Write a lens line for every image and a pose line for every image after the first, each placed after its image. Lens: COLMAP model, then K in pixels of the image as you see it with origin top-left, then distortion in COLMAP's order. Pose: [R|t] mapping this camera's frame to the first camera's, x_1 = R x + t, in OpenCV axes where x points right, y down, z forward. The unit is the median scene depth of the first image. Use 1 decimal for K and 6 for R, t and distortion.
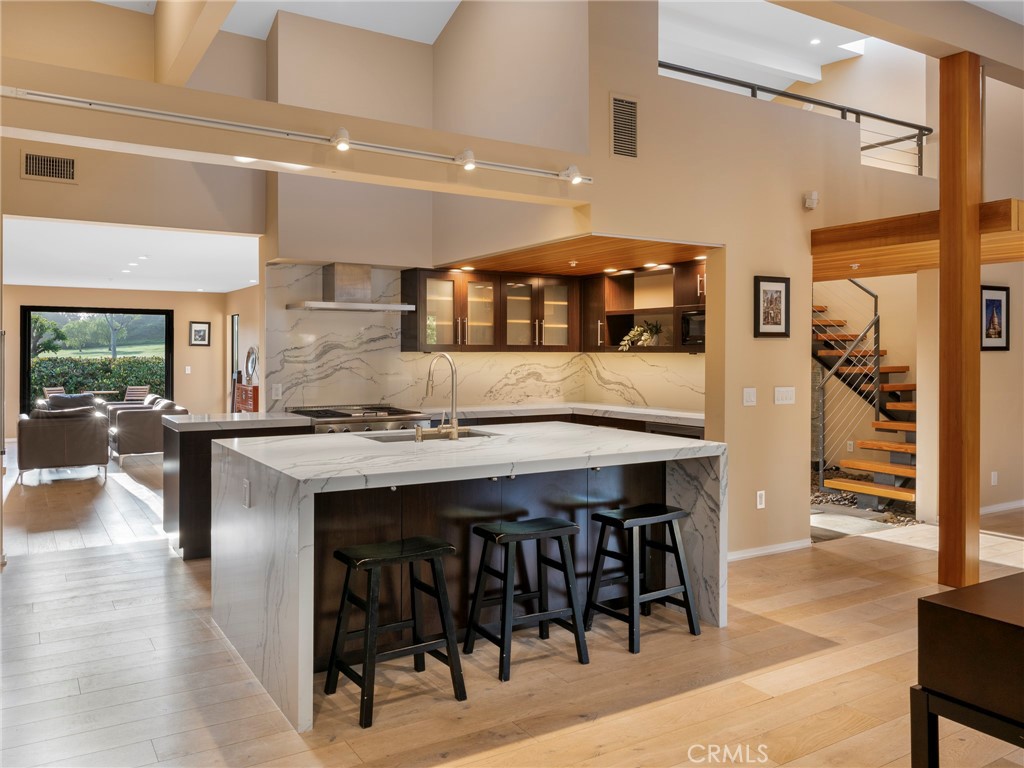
lens RADIAL K [[803.7, 0, 512.0], [0, 803.7, 354.1], [0, 0, 1]] dist [0.002624, 0.002646]
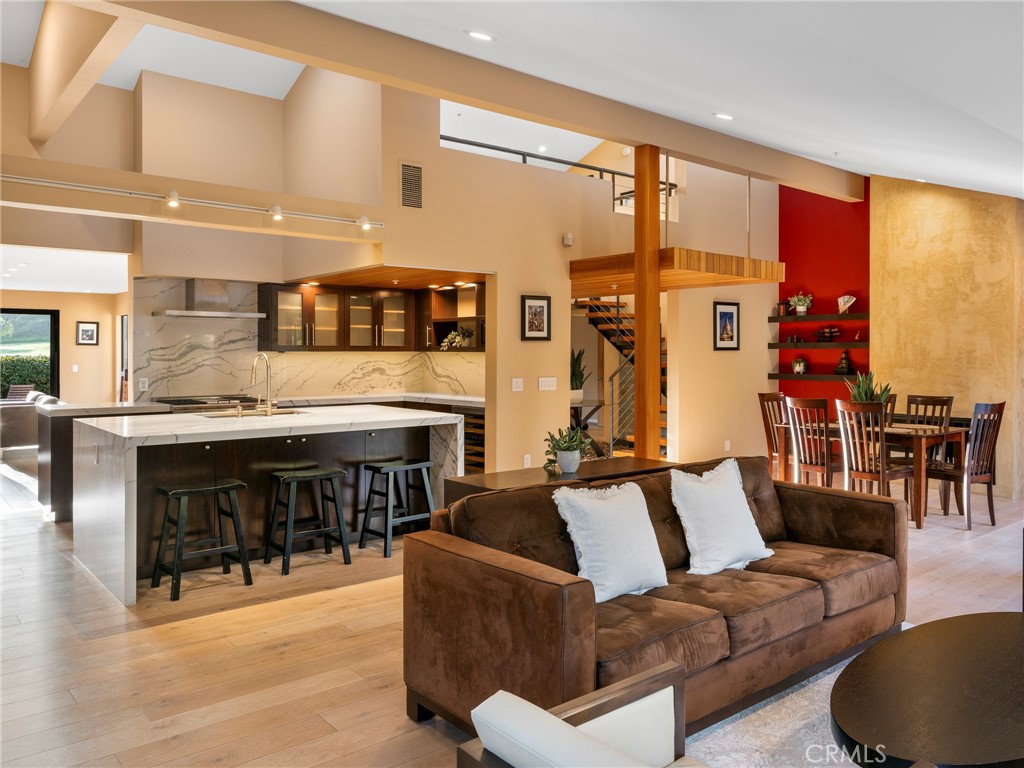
lens RADIAL K [[776.1, 0, 574.5], [0, 776.1, 354.7], [0, 0, 1]] dist [-0.000155, 0.007803]
pose [[0.984028, -0.000877, 0.178011, 0.132840], [0.000396, 0.999996, 0.002736, -0.000807], [-0.178013, -0.002622, 0.984025, -0.252795]]
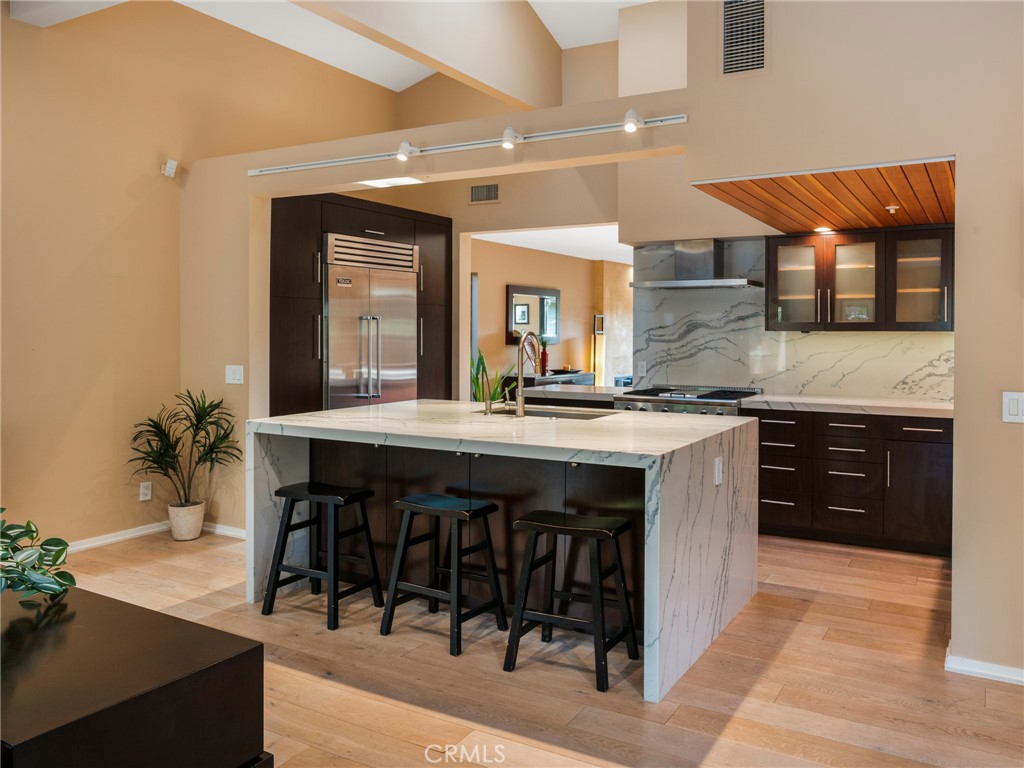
lens RADIAL K [[809.1, 0, 511.1], [0, 809.1, 338.4], [0, 0, 1]] dist [-0.006632, -0.000939]
pose [[0.466115, 0.007423, -0.884693, 0.560017], [-0.004464, 0.999972, 0.006038, 0.001296], [0.884713, 0.001135, 0.466135, 0.353495]]
